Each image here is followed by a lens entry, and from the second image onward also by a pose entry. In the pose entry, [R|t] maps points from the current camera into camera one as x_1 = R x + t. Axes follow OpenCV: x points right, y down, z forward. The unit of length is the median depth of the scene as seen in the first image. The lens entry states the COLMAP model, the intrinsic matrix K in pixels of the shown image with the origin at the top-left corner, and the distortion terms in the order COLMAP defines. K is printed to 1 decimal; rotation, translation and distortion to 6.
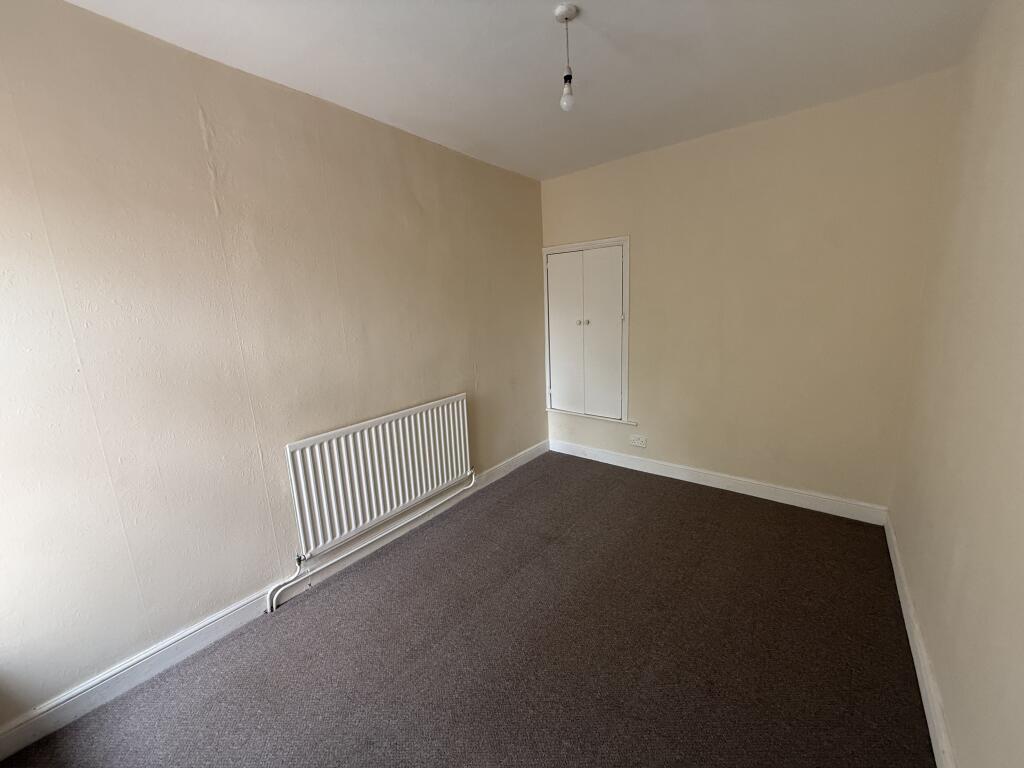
lens RADIAL K [[407.7, 0, 518.1], [0, 407.7, 382.9], [0, 0, 1]] dist [0.001166, 0.000169]
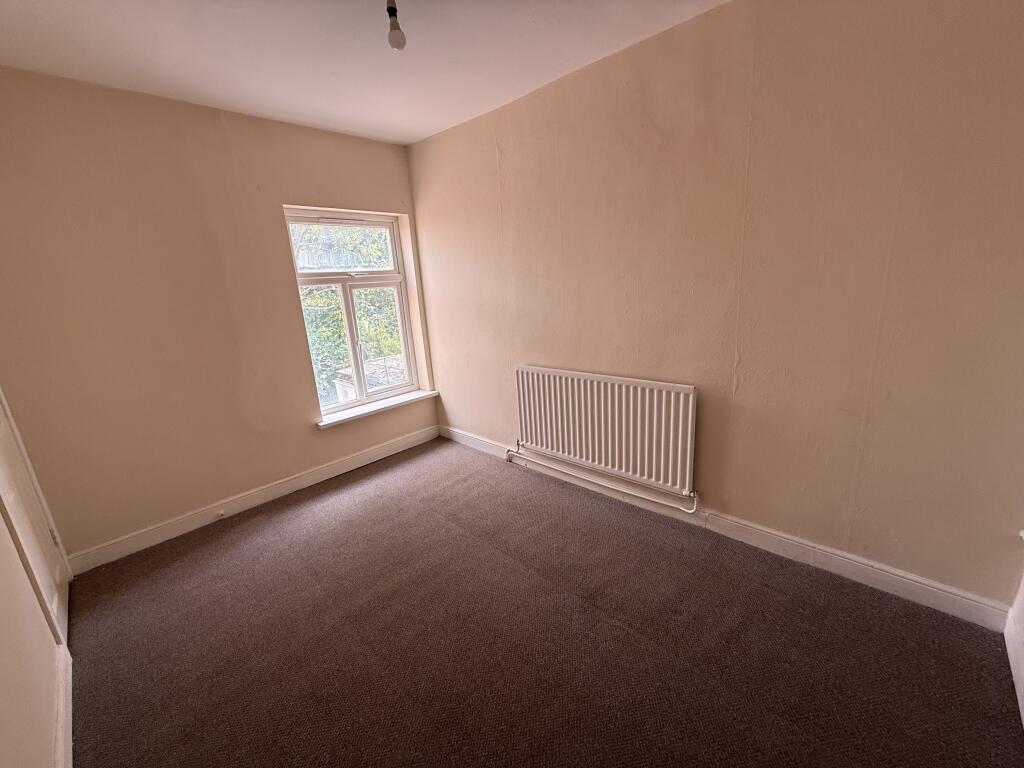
lens RADIAL K [[407.7, 0, 518.1], [0, 407.7, 382.9], [0, 0, 1]] dist [0.001166, 0.000169]
pose [[-0.097195, 0.288499, -0.952534, 0.620469], [-0.132240, 0.944836, 0.299661, -0.166786], [0.986441, 0.155089, -0.053682, 0.785223]]
